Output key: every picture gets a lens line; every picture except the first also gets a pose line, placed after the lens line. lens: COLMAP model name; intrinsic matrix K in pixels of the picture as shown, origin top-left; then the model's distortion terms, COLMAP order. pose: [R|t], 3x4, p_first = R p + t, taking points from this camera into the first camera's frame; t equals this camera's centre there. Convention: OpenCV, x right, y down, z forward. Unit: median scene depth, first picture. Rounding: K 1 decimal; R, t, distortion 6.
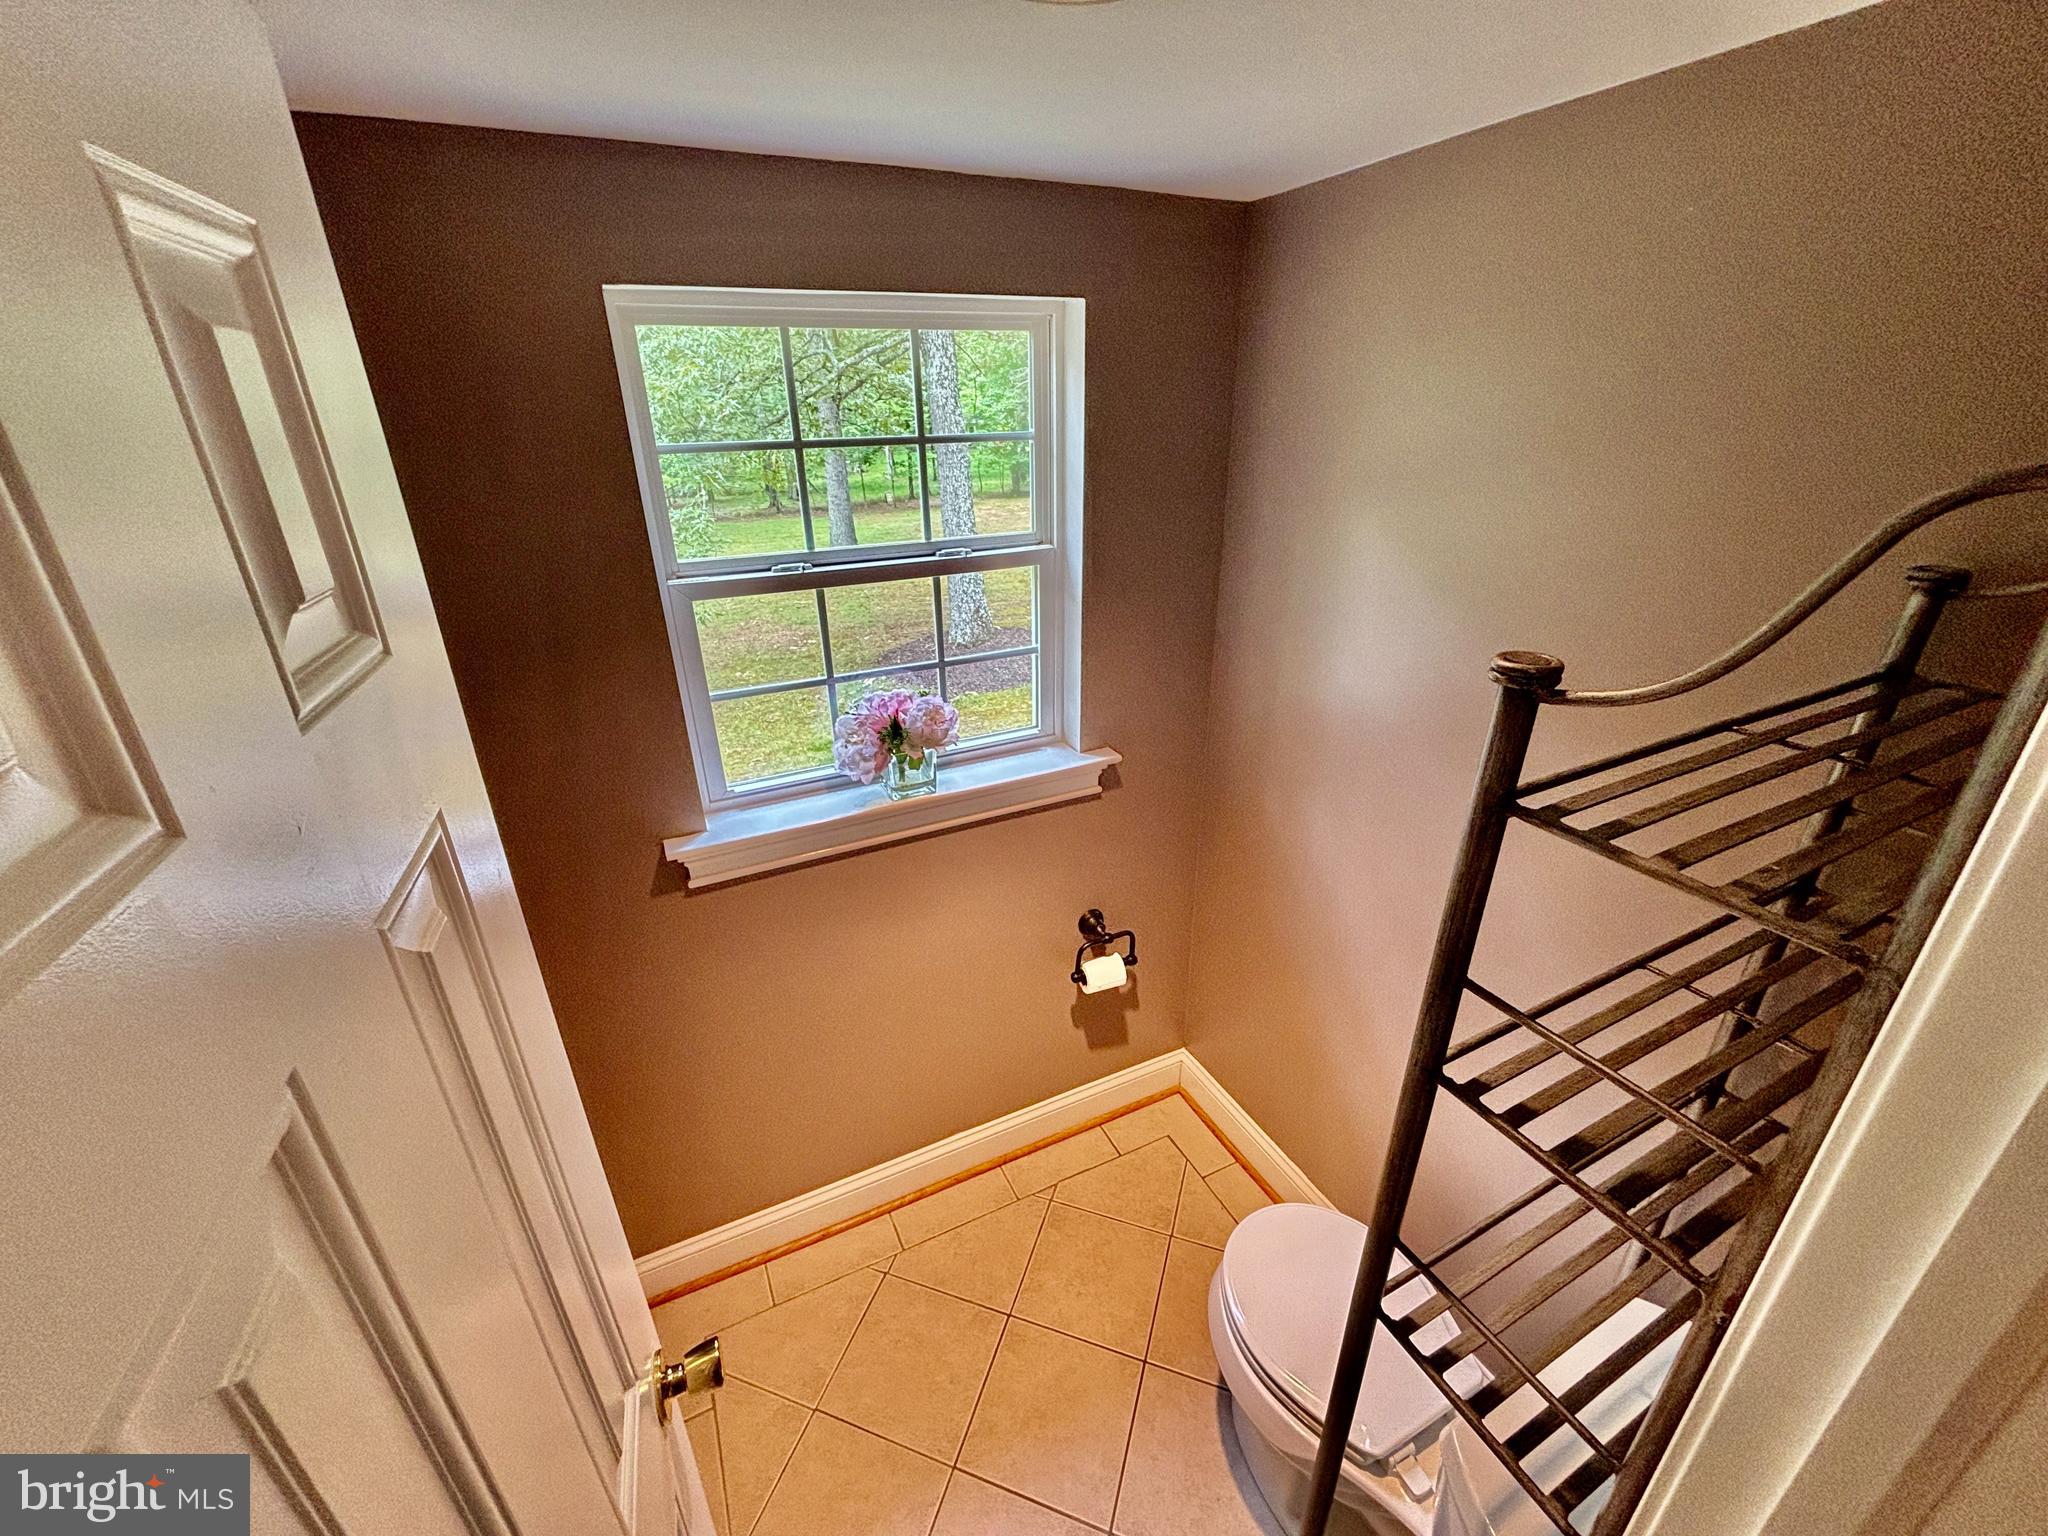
lens RADIAL K [[830.9, 0, 1024.0], [0, 830.9, 768.0], [0, 0, 1]] dist [0.008419, -0.000095]
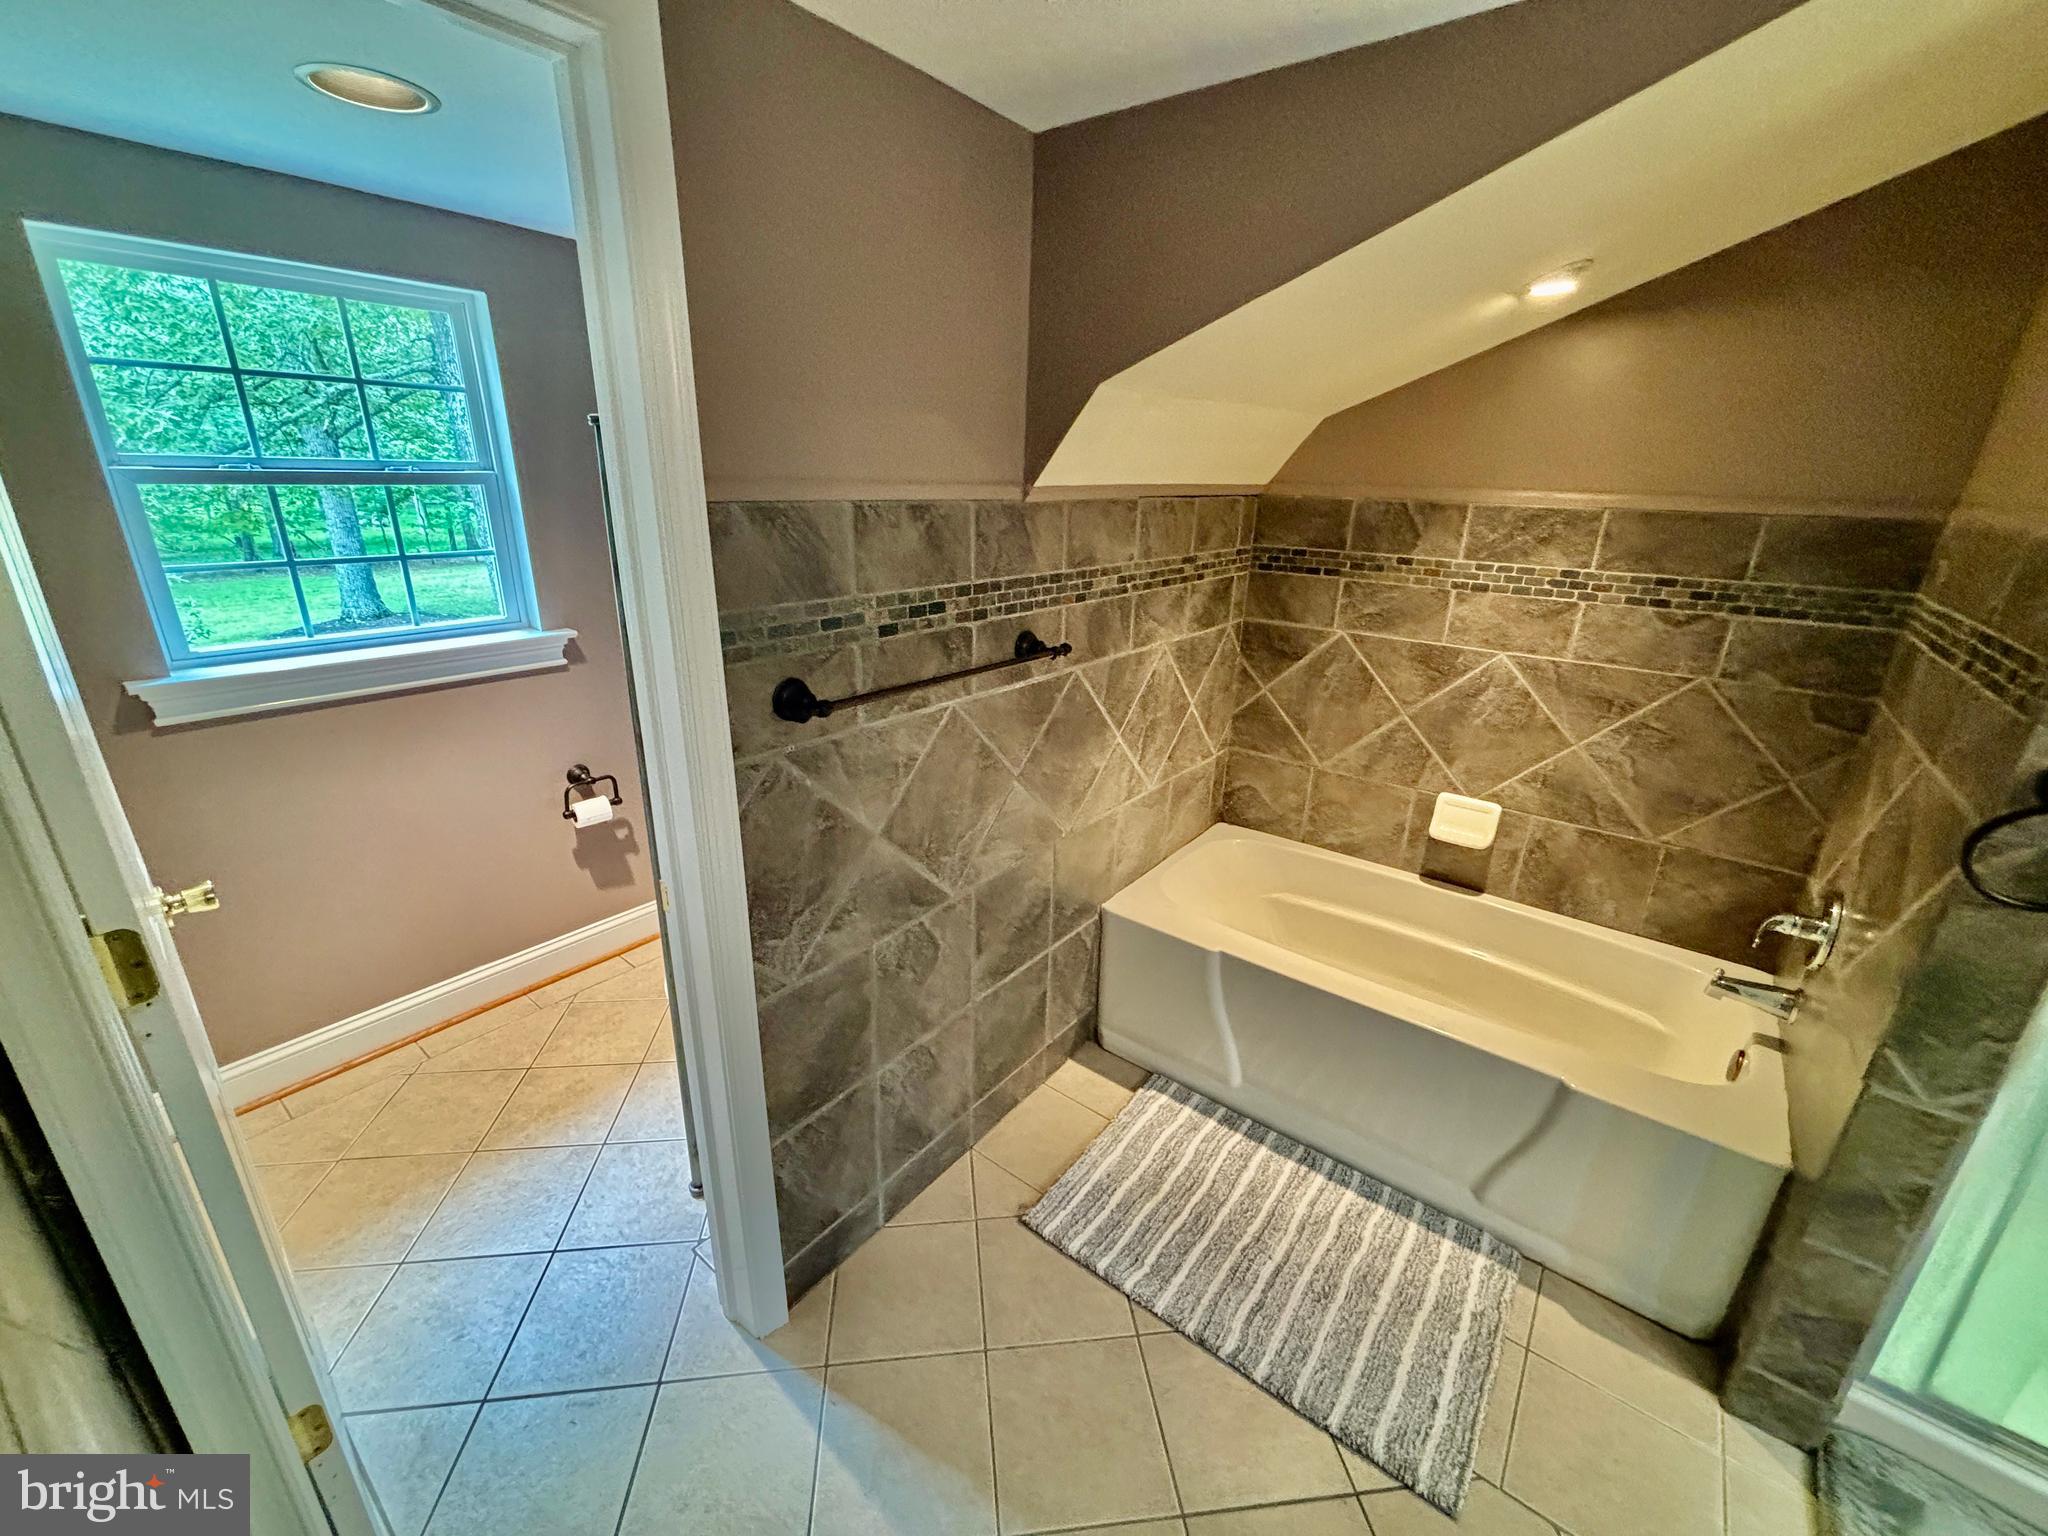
lens RADIAL K [[831.2, 0, 1027.2], [0, 831.2, 761.8], [0, 0, 1]] dist [-0.018480, 0.007811]
pose [[0.894664, -0.109752, 0.433049, 0.163301], [0.139851, 0.989437, -0.038164, 0.339213], [-0.424286, 0.094706, 0.900562, -0.480290]]
